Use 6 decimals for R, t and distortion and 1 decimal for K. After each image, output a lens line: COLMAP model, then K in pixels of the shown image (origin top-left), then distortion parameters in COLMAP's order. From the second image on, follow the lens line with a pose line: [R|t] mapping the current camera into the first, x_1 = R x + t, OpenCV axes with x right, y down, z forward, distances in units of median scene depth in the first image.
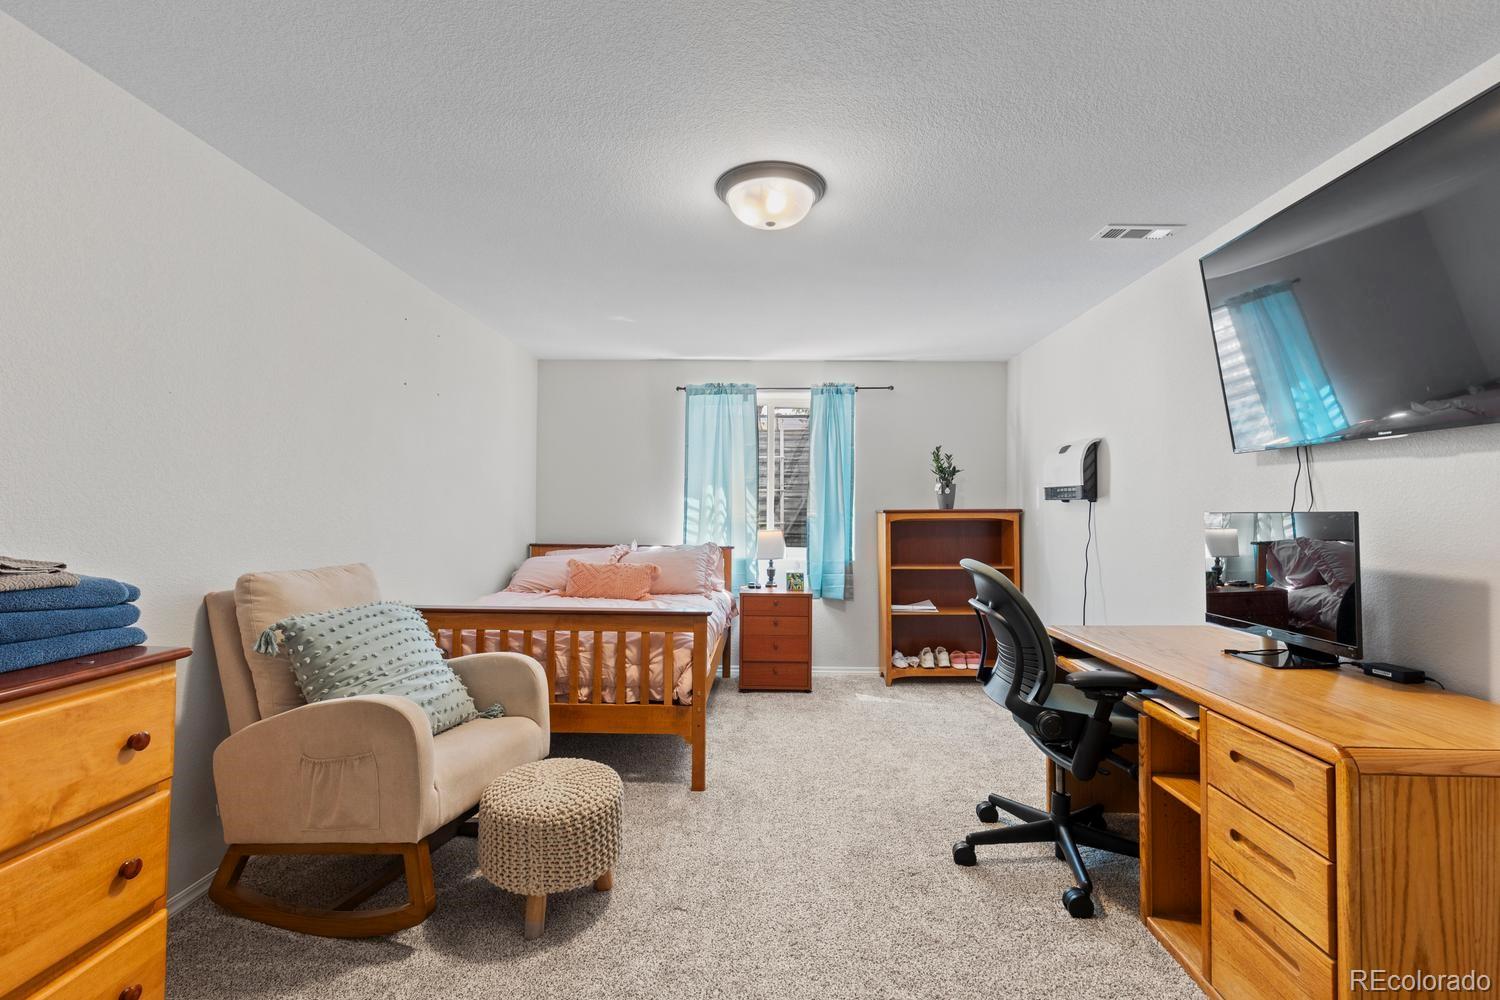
lens RADIAL K [[677.5, 0, 750.0], [0, 677.5, 500.0], [0, 0, 1]] dist [0.002836, -0.000378]
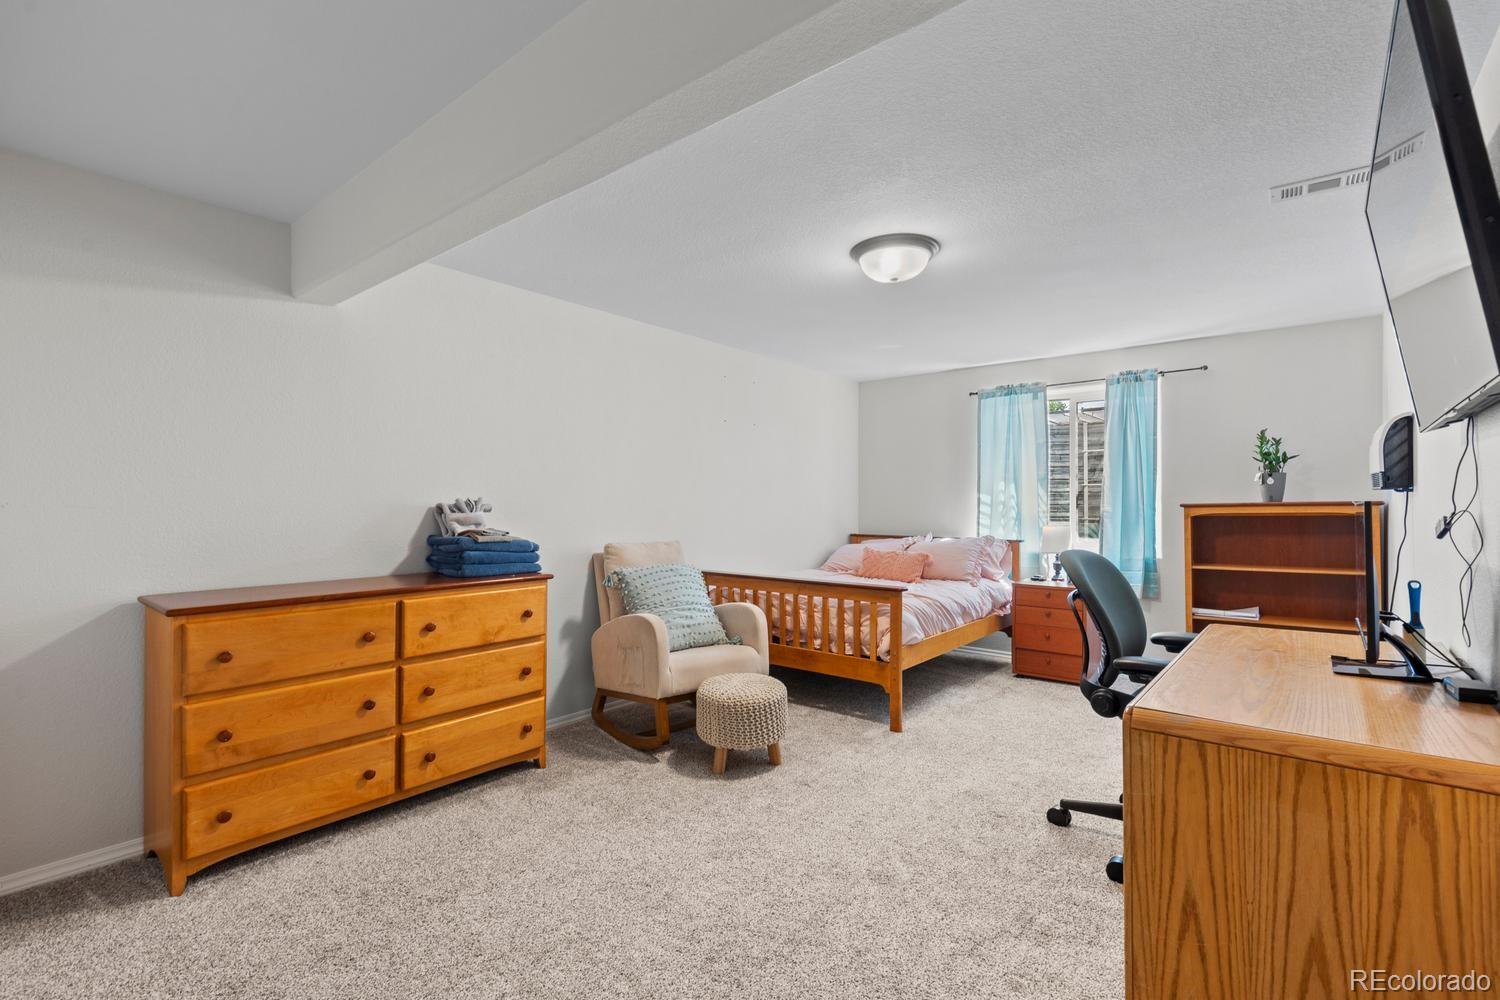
lens RADIAL K [[671.3, 0, 750.4], [0, 671.3, 507.2], [0, 0, 1]] dist [0.004082, -0.000649]
pose [[0.794449, -0.006393, -0.607298, 0.462576], [0.015792, 0.999824, 0.010135, 0.001208], [0.607126, -0.017642, 0.794410, -0.130541]]
